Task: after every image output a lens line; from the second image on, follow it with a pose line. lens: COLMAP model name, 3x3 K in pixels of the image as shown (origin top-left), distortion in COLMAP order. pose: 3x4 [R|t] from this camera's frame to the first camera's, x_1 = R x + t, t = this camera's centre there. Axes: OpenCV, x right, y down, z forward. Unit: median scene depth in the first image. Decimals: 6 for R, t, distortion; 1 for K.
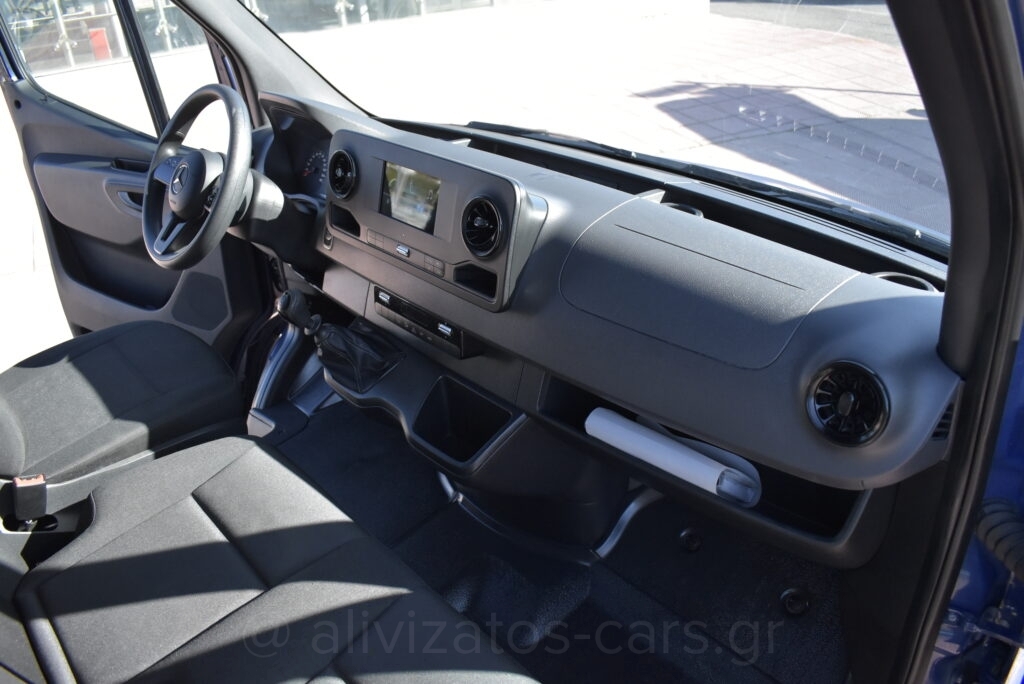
lens RADIAL K [[801.3, 0, 511.4], [0, 801.3, 342.6], [0, 0, 1]] dist [-0.094278, 0.006298]
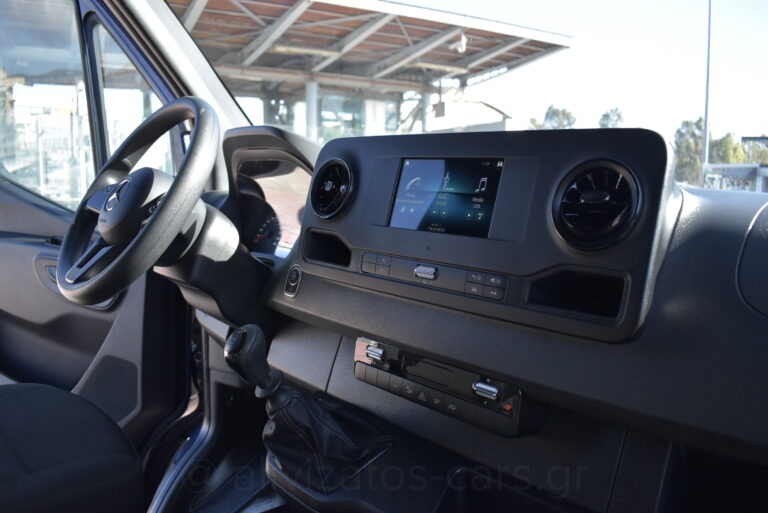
lens RADIAL K [[601.0, 0, 385.6], [0, 601.0, 257.7], [0, 0, 1]] dist [-0.094278, 0.006298]
pose [[0.996874, 0.071626, 0.033346, -0.161349], [-0.054422, 0.928472, -0.367392, 0.056598], [-0.057276, 0.364429, 0.929468, 0.440357]]
